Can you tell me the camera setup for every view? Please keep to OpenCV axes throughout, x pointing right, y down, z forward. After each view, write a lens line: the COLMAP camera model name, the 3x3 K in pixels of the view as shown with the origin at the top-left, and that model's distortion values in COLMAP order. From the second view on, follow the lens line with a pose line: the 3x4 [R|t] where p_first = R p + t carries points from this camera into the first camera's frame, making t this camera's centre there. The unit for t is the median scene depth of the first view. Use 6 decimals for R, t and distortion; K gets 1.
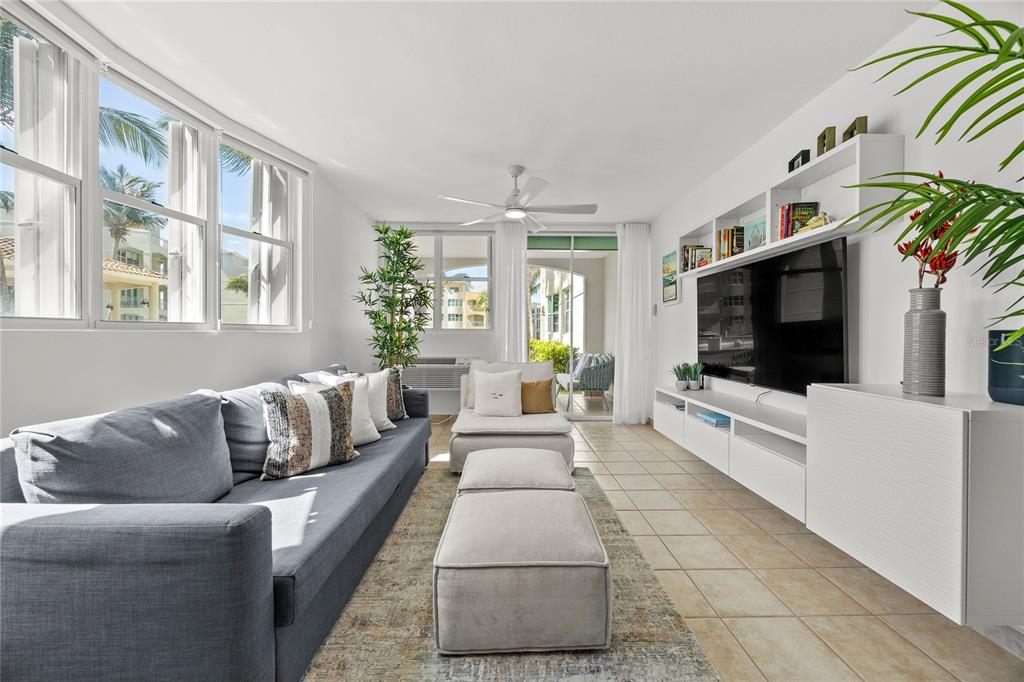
lens RADIAL K [[397.0, 0, 511.2], [0, 397.0, 337.4], [0, 0, 1]] dist [-0.004041, 0.000386]
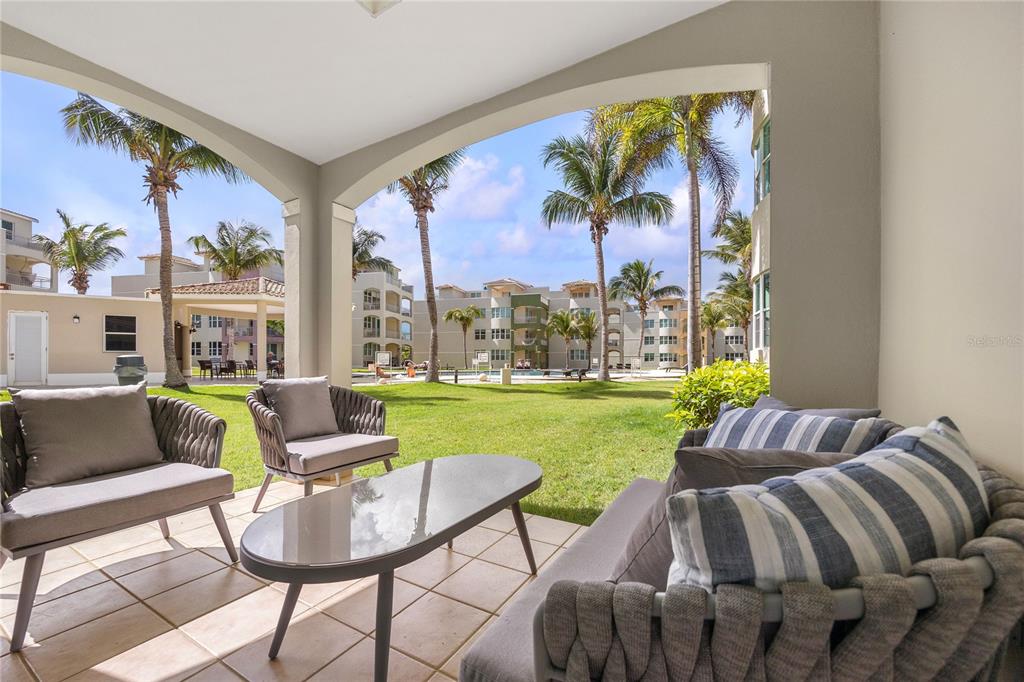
lens RADIAL K [[397.0, 0, 509.0], [0, 397.0, 361.1], [0, 0, 1]] dist [-0.004041, 0.000386]
pose [[0.854278, -0.001638, -0.519814, 0.478598], [-0.001910, 0.999978, -0.006290, 0.067885], [0.519813, 0.006366, 0.854256, 3.448984]]
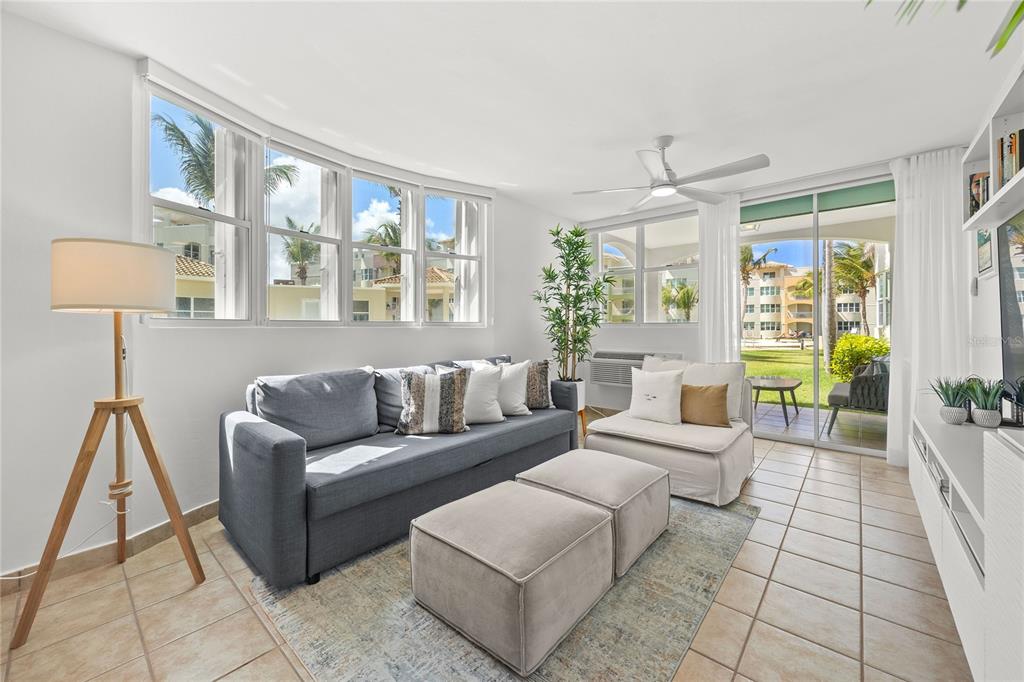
lens RADIAL K [[397.0, 0, 503.8], [0, 397.0, 326.1], [0, 0, 1]] dist [-0.004041, 0.000386]
pose [[0.737304, -0.007888, -0.675515, 0.377317], [-0.001994, 0.999902, -0.013853, -0.001329], [0.675558, 0.011561, 0.737216, 0.134115]]
